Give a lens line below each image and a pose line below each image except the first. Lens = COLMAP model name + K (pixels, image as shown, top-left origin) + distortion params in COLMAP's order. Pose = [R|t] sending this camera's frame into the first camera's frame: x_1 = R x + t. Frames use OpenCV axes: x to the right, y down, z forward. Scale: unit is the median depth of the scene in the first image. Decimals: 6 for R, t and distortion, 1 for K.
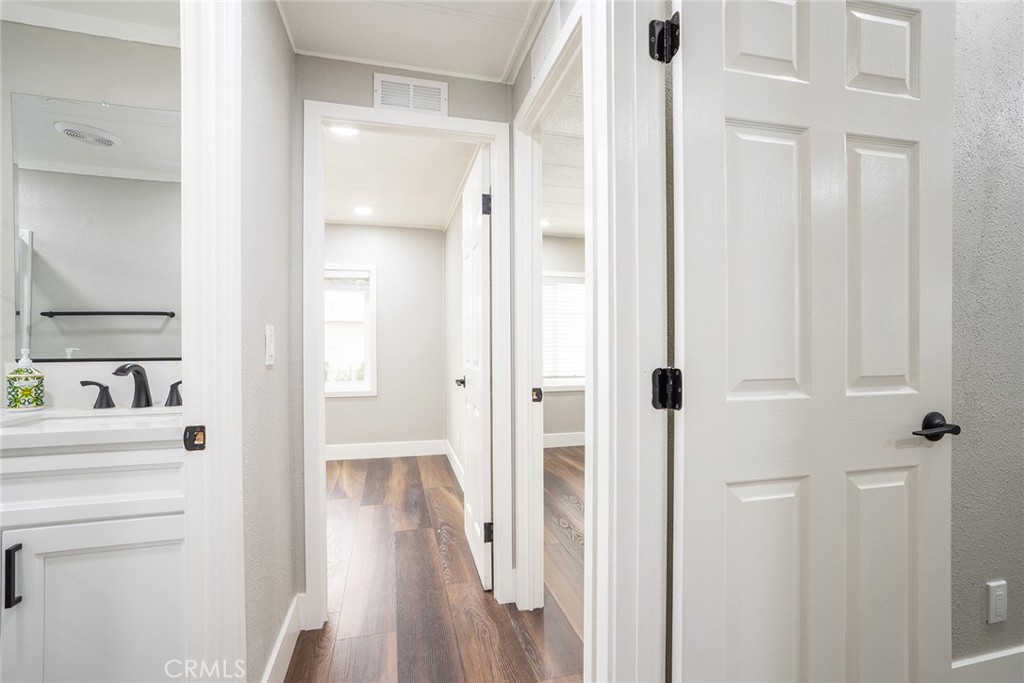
lens RADIAL K [[451.4, 0, 510.7], [0, 451.4, 349.3], [0, 0, 1]] dist [0.004779, 0.001684]
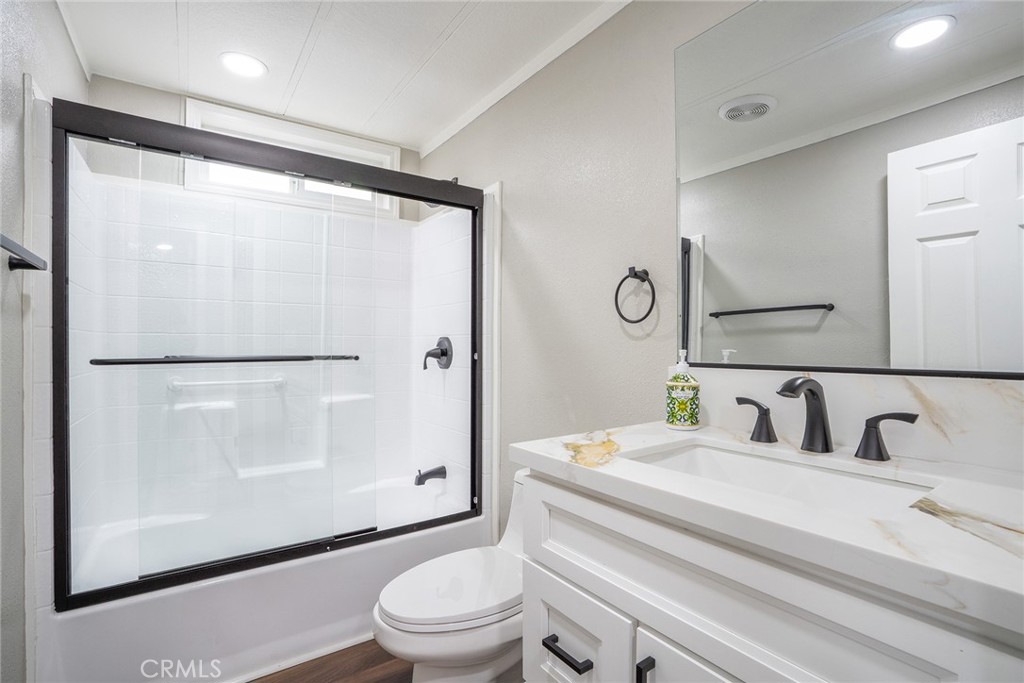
lens RADIAL K [[472.4, 0, 513.2], [0, 472.4, 345.9], [0, 0, 1]] dist [-0.065076, 0.021812]
pose [[0.347383, -0.000683, -0.937723, -0.403068], [-0.009666, 0.999944, -0.004309, -0.001604], [0.937674, 0.010561, 0.347357, 0.436654]]
